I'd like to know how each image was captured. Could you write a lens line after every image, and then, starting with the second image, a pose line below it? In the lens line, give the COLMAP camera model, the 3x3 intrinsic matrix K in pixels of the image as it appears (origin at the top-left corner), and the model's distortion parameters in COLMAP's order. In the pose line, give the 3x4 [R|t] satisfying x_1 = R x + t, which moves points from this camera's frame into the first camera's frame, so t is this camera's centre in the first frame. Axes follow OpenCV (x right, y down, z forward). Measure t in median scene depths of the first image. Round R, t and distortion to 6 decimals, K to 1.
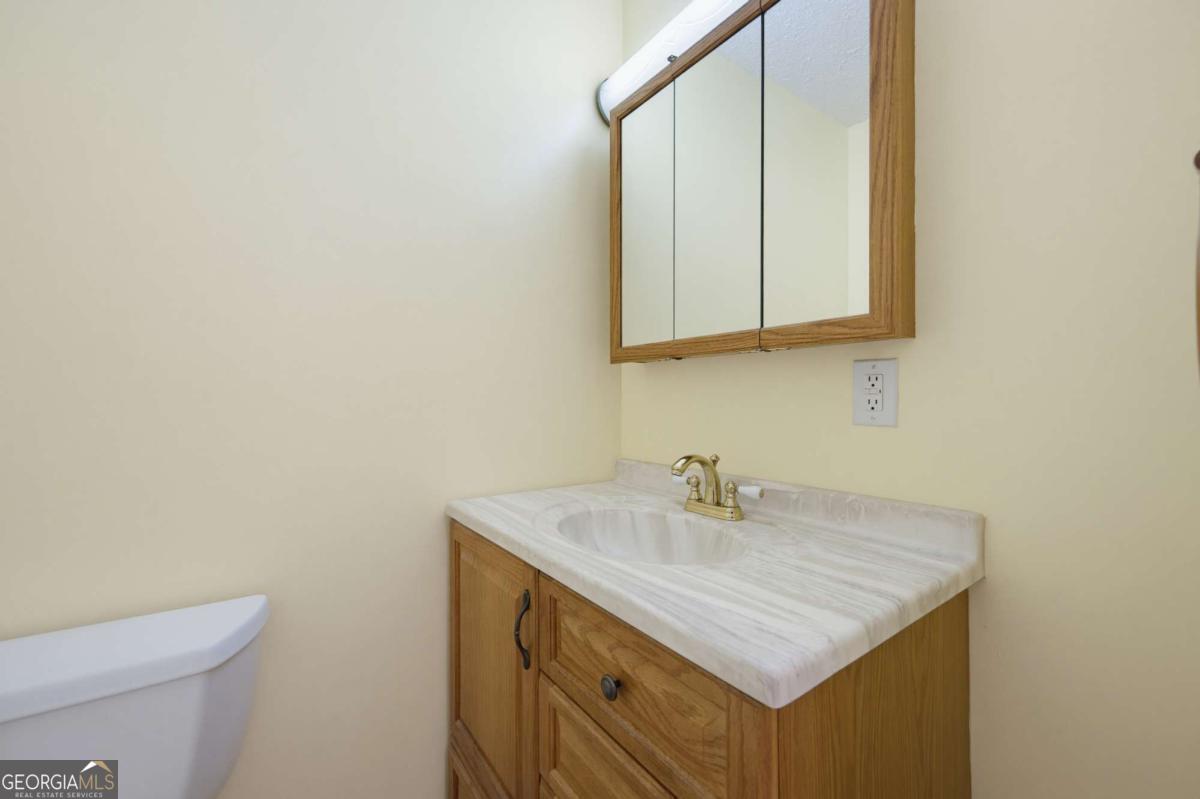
lens RADIAL K [[471.8, 0, 601.4], [0, 471.8, 400.8], [0, 0, 1]] dist [0.006447, -0.000251]
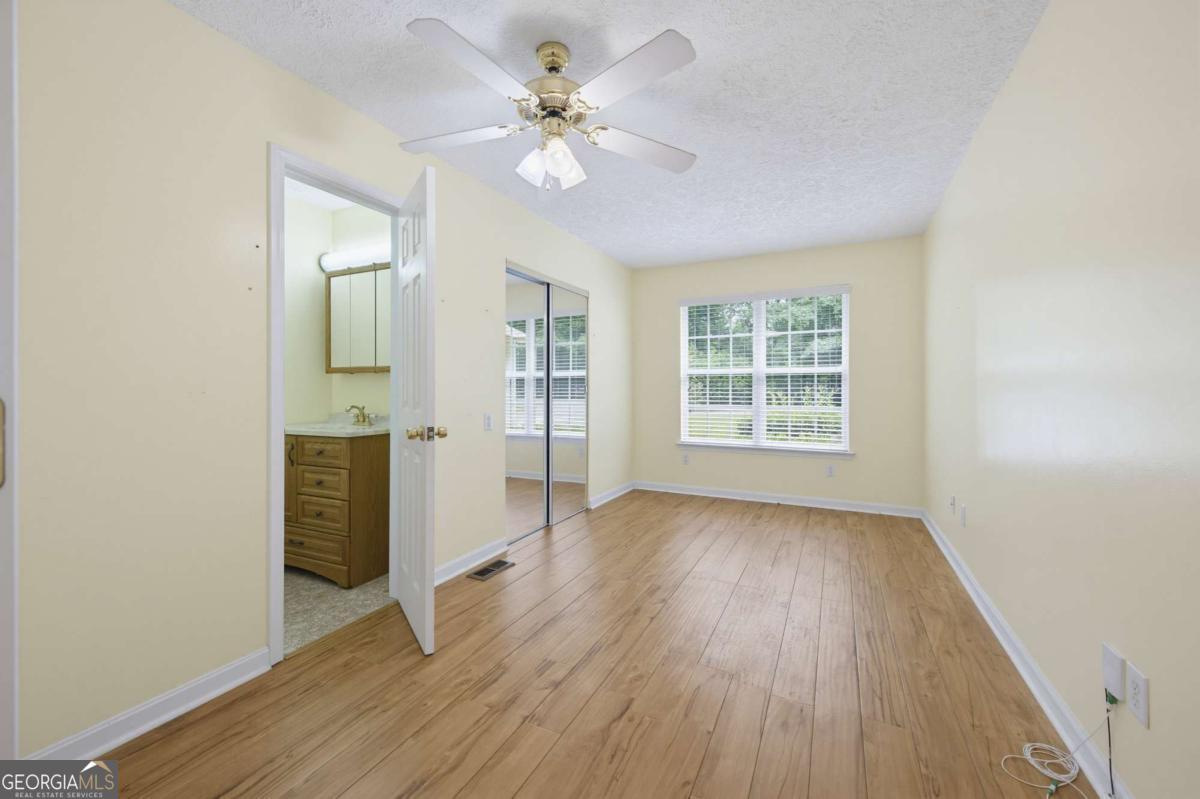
lens RADIAL K [[471.8, 0, 598.0], [0, 471.8, 396.9], [0, 0, 1]] dist [0.006447, -0.000251]
pose [[0.885554, -0.005308, 0.464506, 0.165828], [0.003005, 0.999979, 0.005698, 0.043773], [-0.464527, -0.003650, 0.885552, -2.415787]]
